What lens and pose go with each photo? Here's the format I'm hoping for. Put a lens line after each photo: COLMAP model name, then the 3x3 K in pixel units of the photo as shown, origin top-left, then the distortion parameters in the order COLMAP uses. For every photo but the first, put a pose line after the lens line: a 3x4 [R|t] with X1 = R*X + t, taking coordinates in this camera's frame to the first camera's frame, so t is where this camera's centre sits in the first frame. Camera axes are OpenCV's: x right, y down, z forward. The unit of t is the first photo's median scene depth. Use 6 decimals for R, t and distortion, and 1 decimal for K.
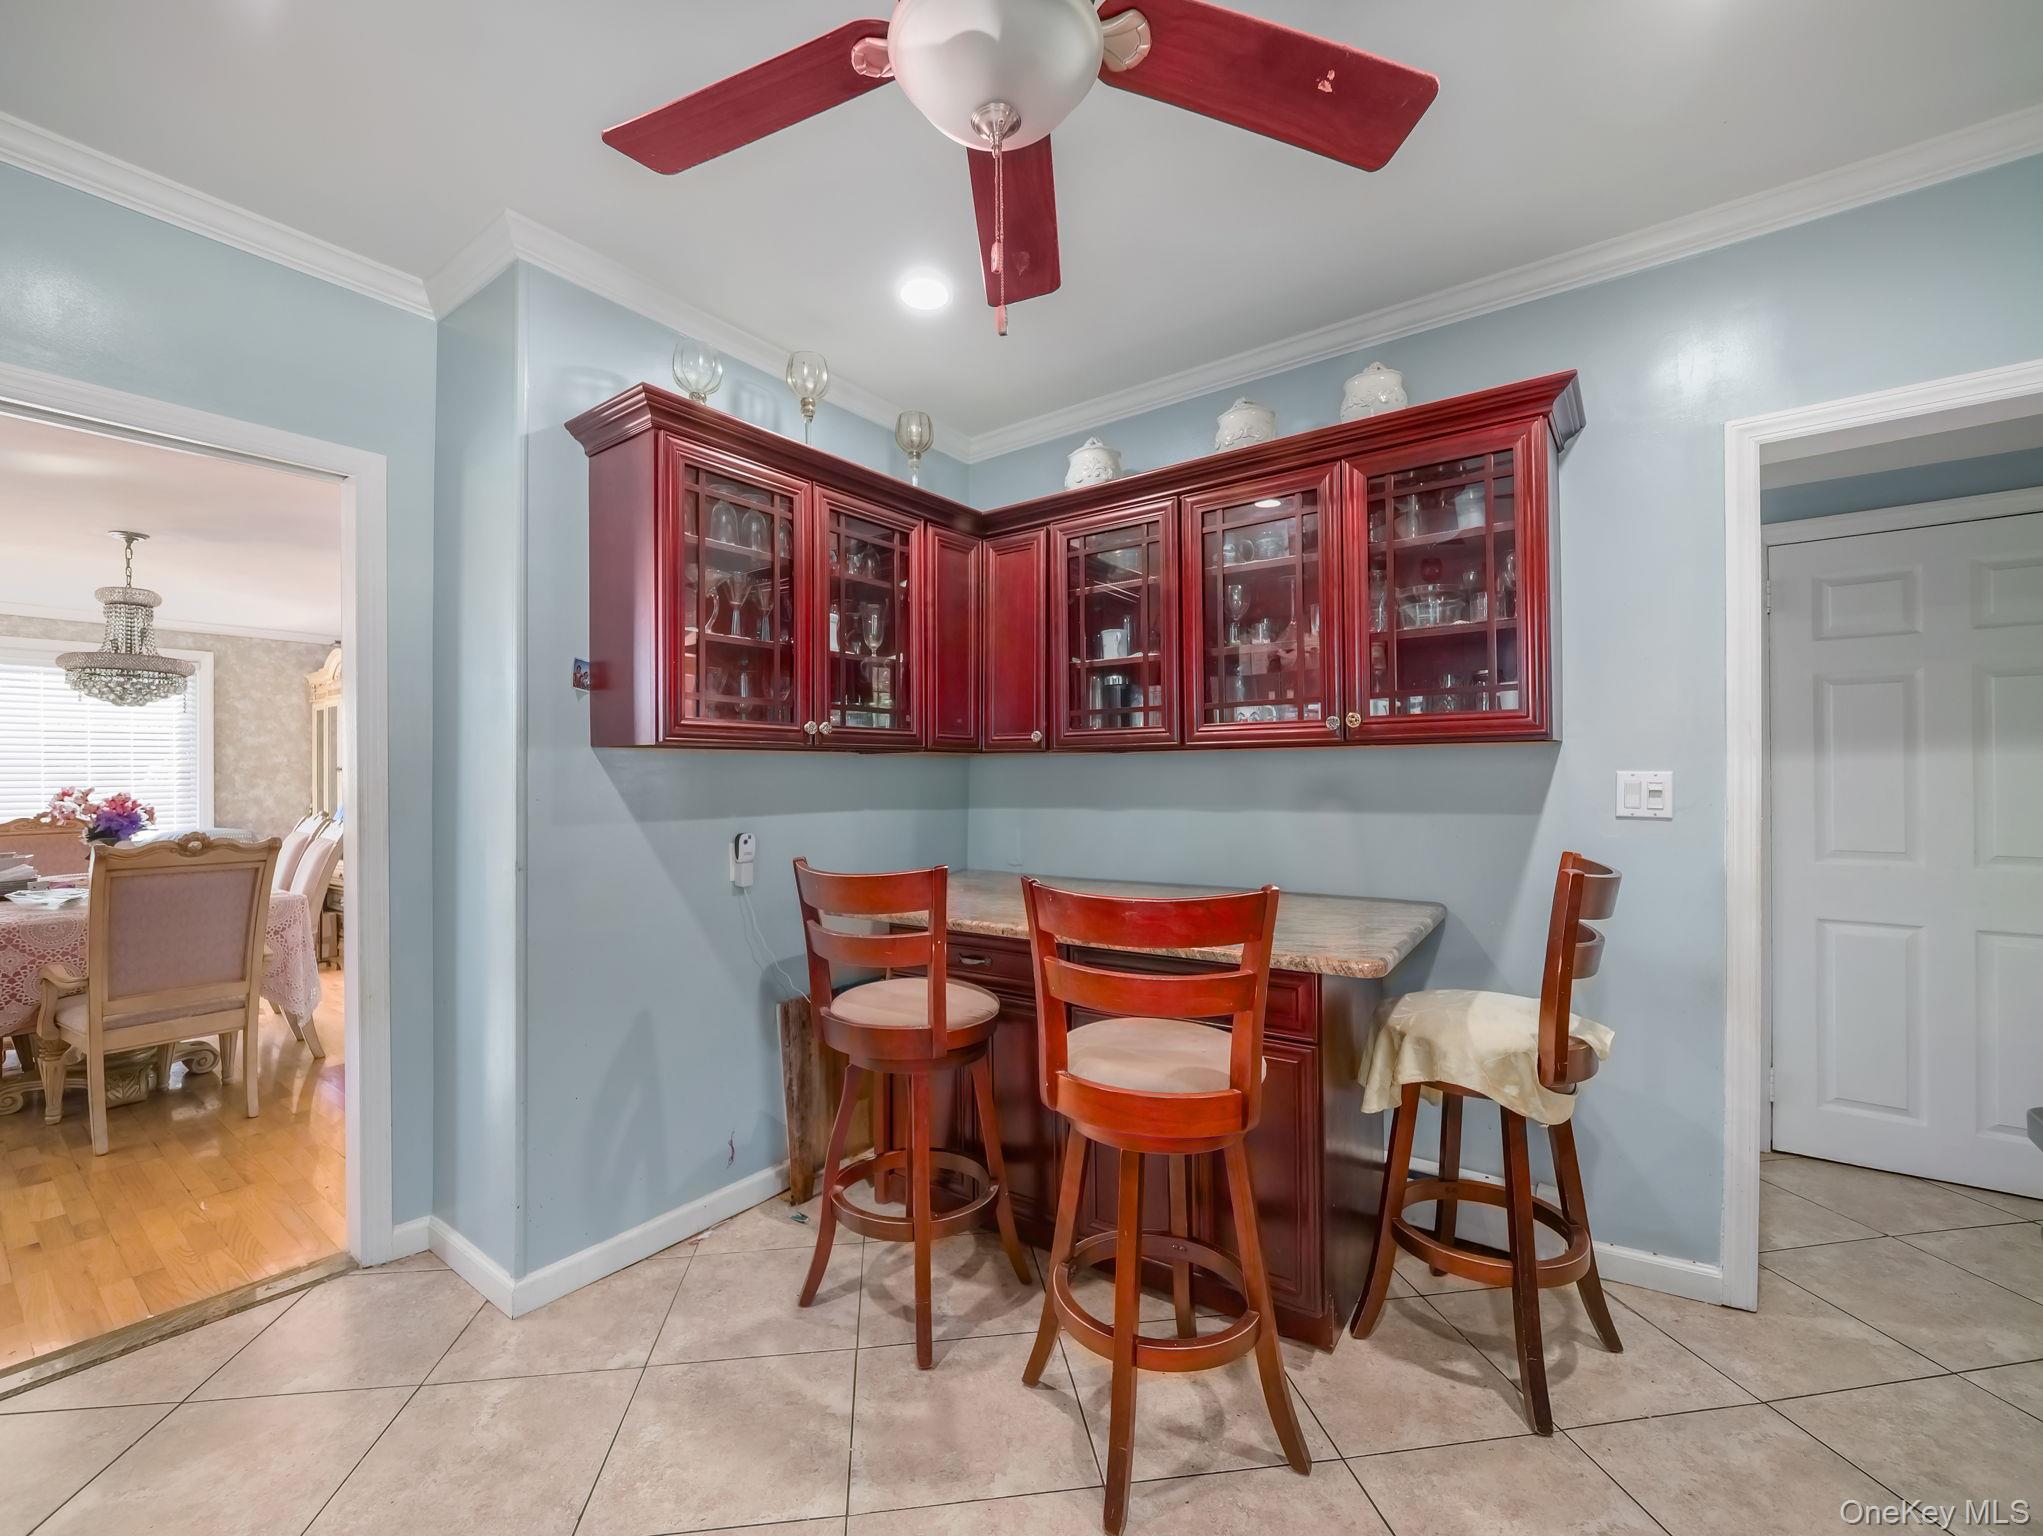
lens RADIAL K [[833.6, 0, 1020.7], [0, 833.6, 767.5], [0, 0, 1]] dist [-0.001920, -0.000149]
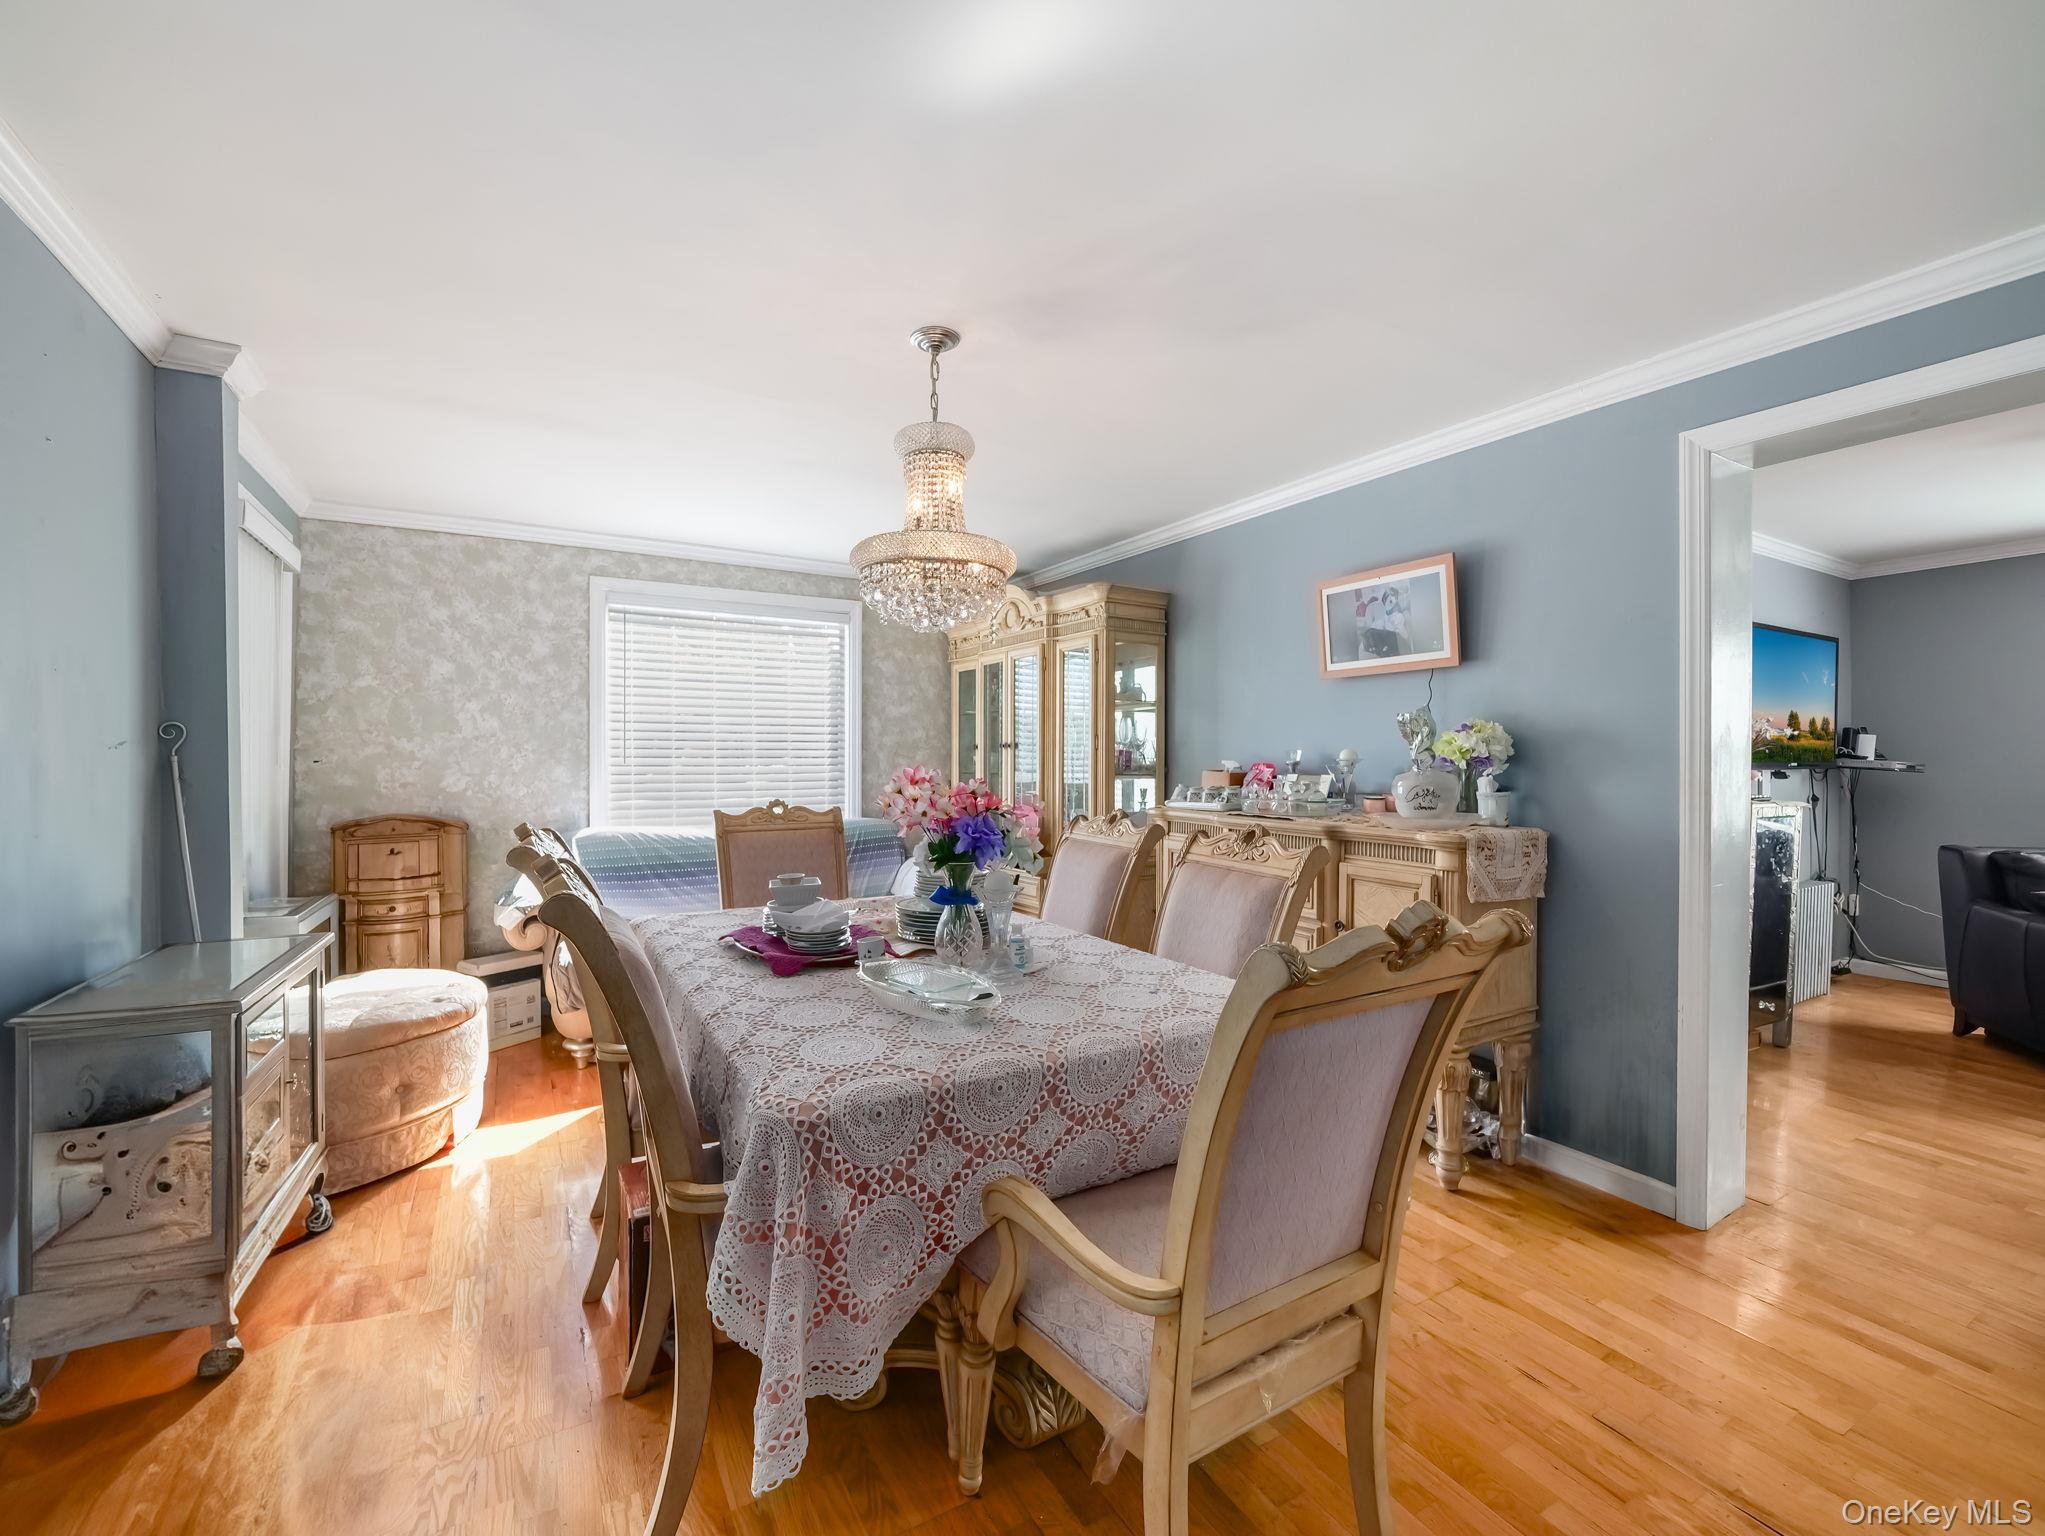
lens RADIAL K [[834.4, 0, 1028.7], [0, 834.4, 766.8], [0, 0, 1]] dist [-0.001920, -0.000149]
pose [[0.923902, 0.013977, -0.382373, -0.494817], [-0.008205, 0.999827, 0.016722, 0.007703], [0.382541, -0.012312, 0.923857, 0.301627]]
